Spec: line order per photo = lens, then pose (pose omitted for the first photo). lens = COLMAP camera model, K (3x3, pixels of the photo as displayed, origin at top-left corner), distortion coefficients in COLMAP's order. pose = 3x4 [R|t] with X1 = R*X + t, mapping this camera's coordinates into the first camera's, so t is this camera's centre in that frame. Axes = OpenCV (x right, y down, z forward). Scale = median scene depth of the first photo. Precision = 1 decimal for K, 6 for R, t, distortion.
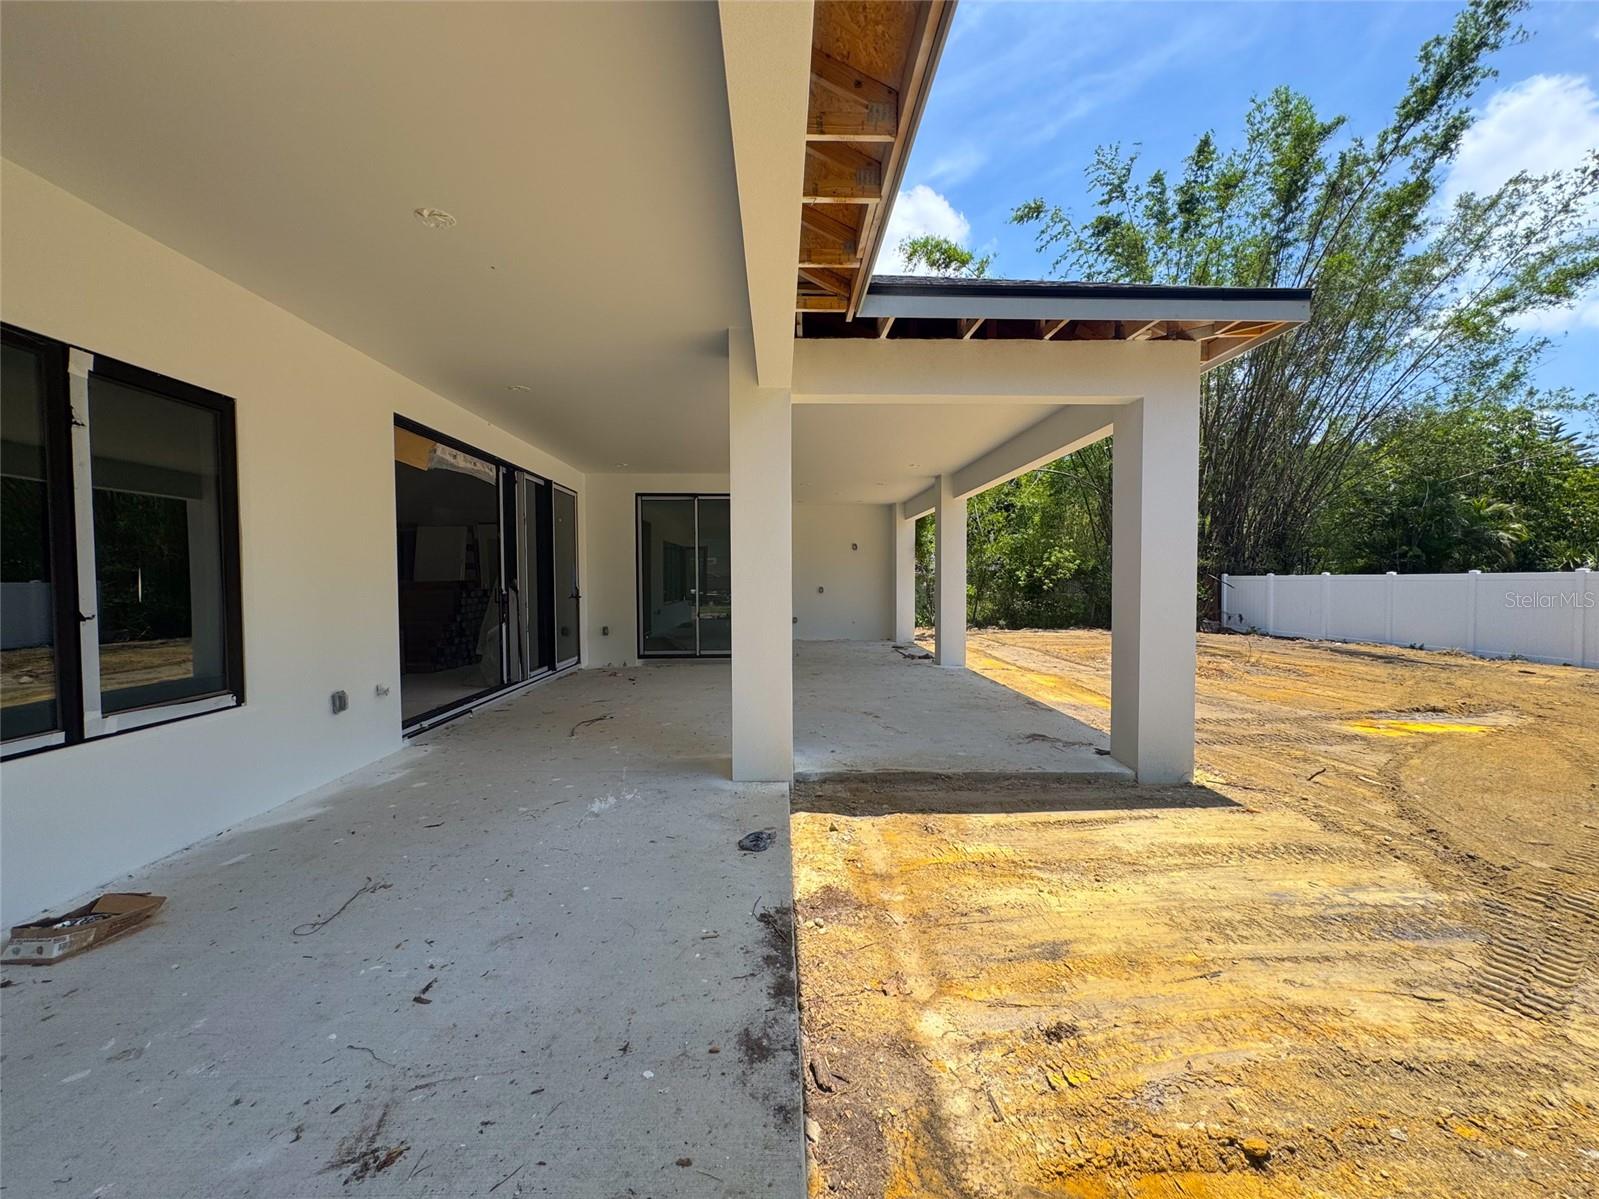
lens RADIAL K [[636.5, 0, 799.5], [0, 636.5, 599.5], [0, 0, 1]] dist [-0.000265, 0.000009]
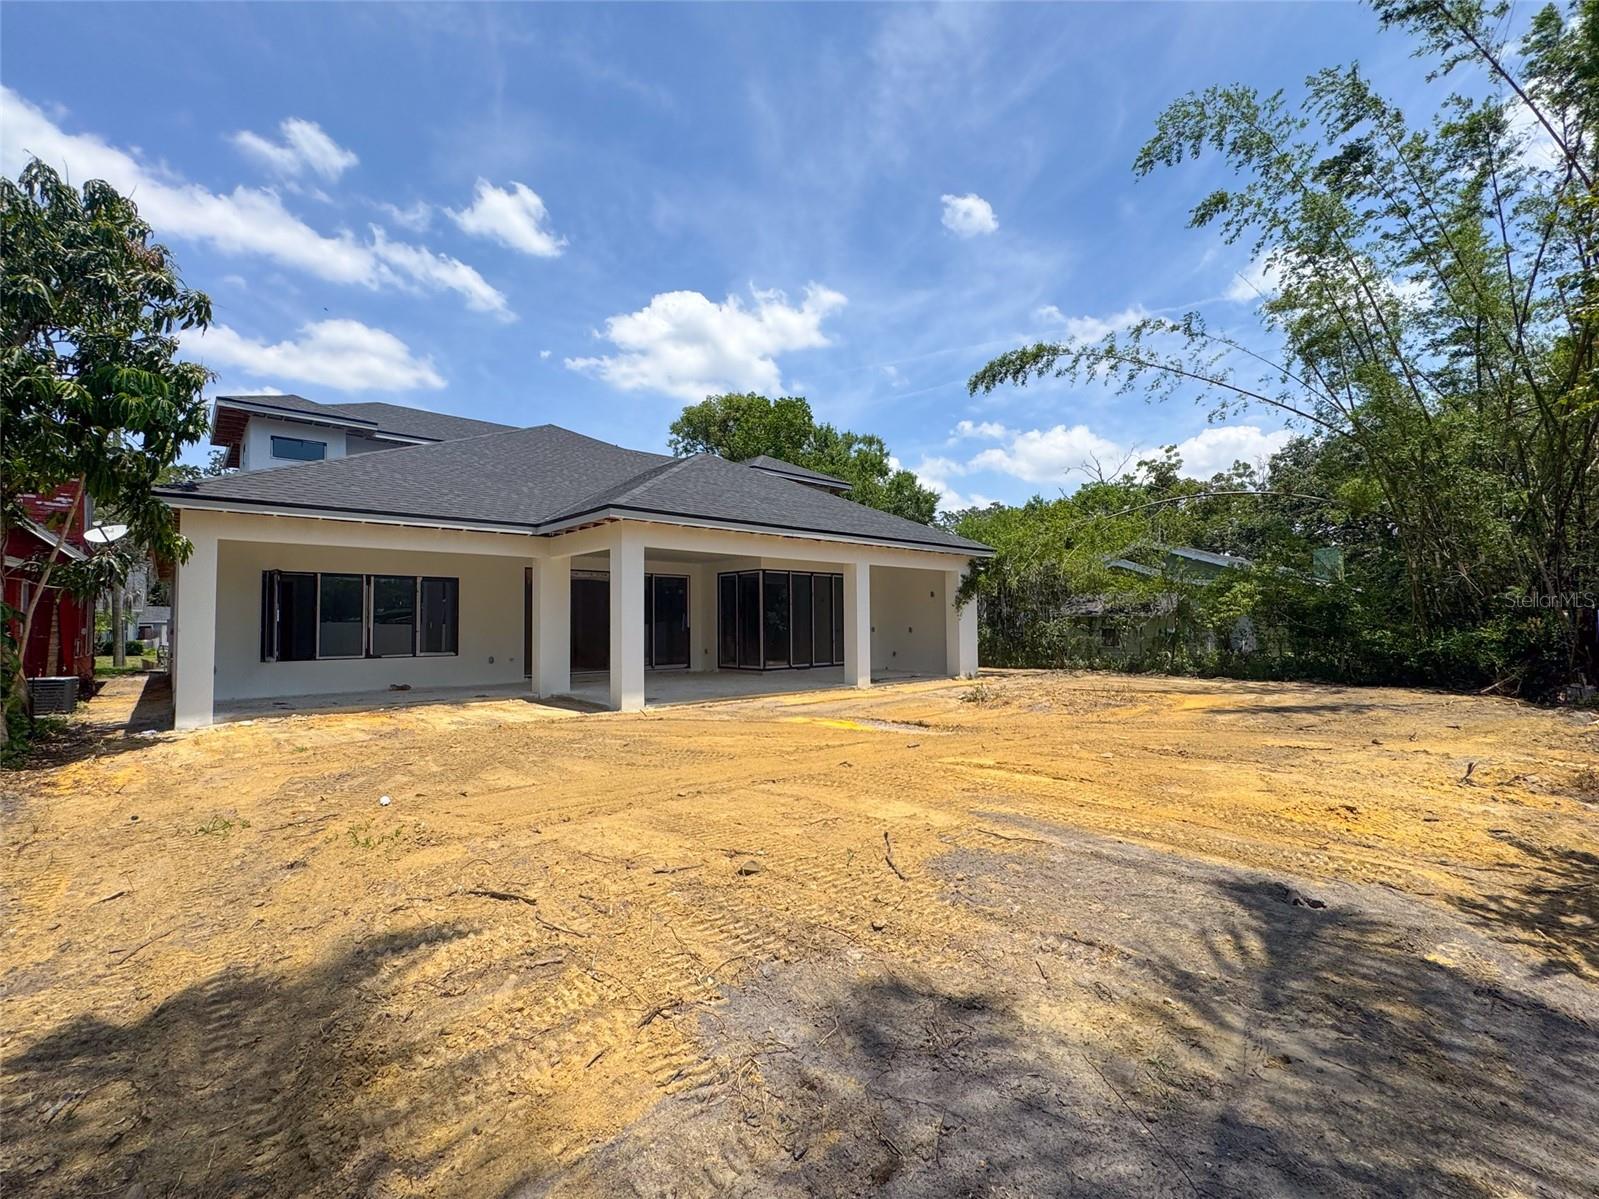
lens RADIAL K [[681.0, 0, 799.5], [0, 681.0, 599.5], [0, 0, 1]] dist [-0.023625, -0.000028]
pose [[0.642252, -0.025343, -0.766075, 1.340966], [-0.021648, 0.998455, -0.051179, -0.003913], [0.766188, 0.049454, 0.640711, -0.023614]]
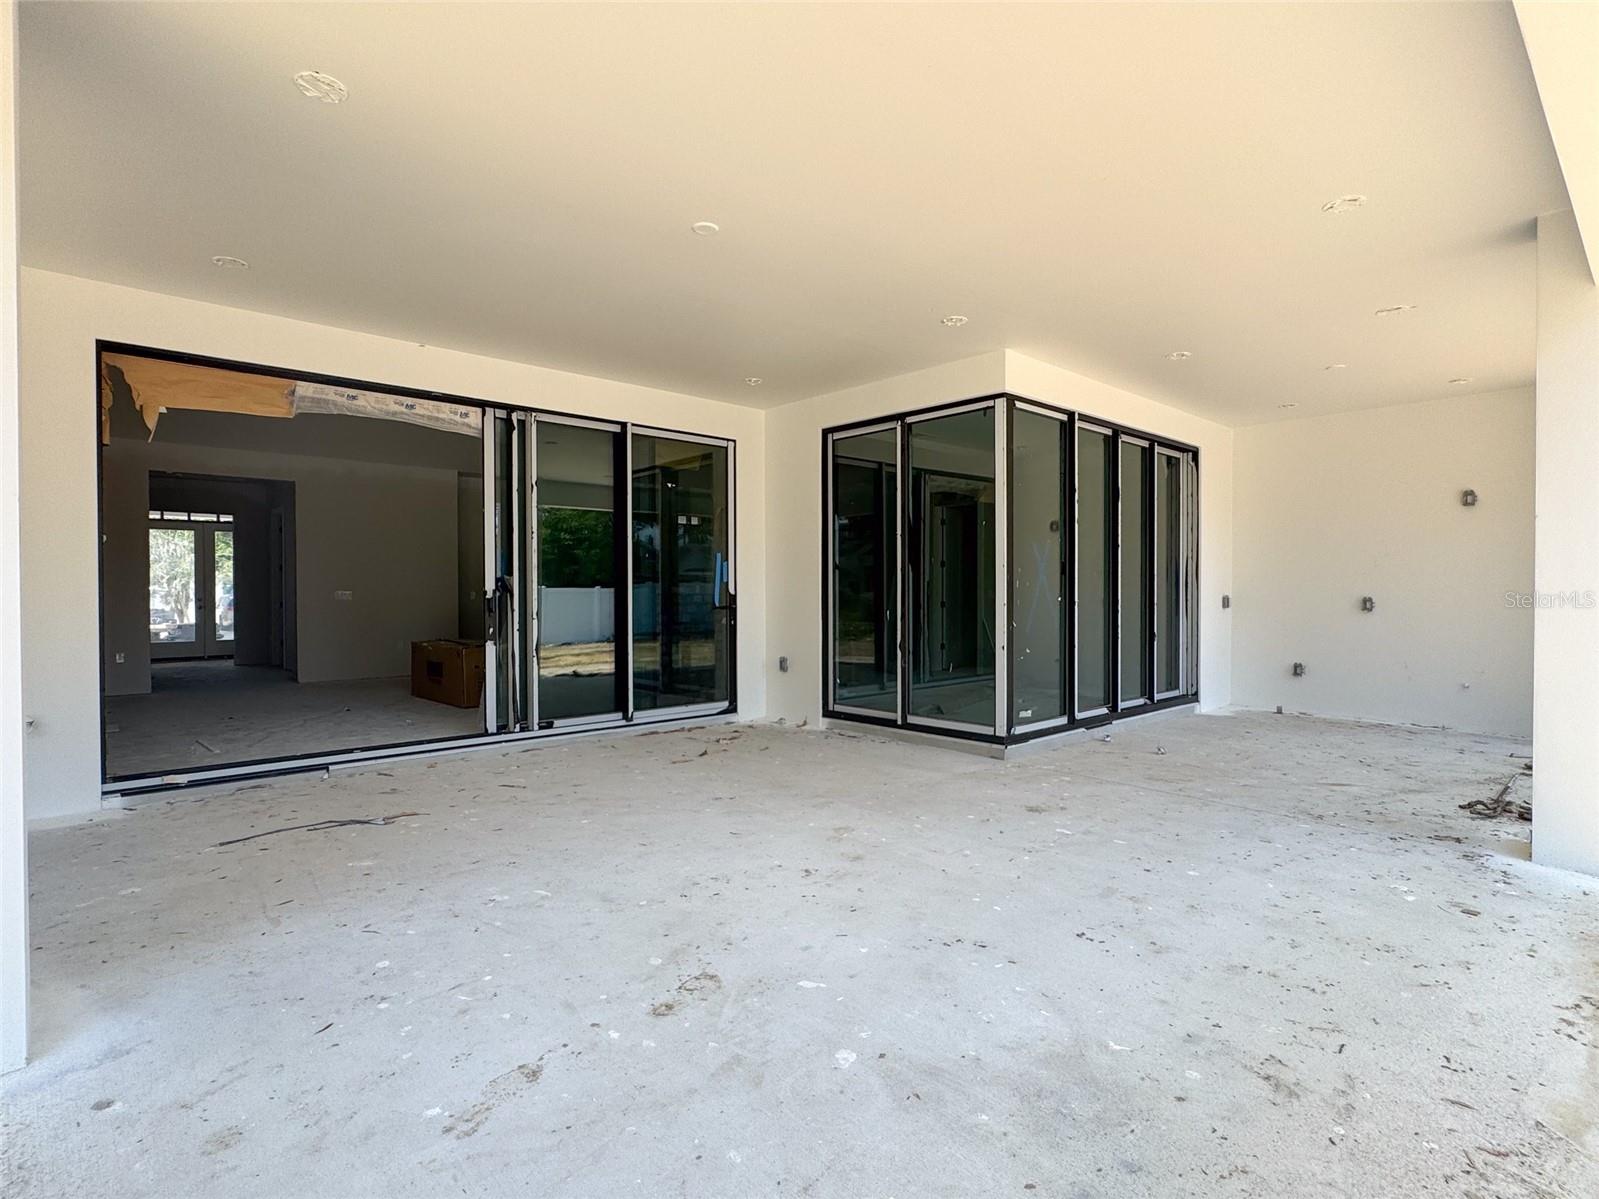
lens RADIAL K [[805.4, 0, 799.5], [0, 805.4, 599.5], [0, 0, 1]] dist [0.015853, 0.000227]
pose [[0.649134, 0.012551, -0.760571, 0.293346], [-0.027681, 0.999591, -0.007130, -0.007299], [0.760171, 0.025682, 0.649216, 0.519796]]
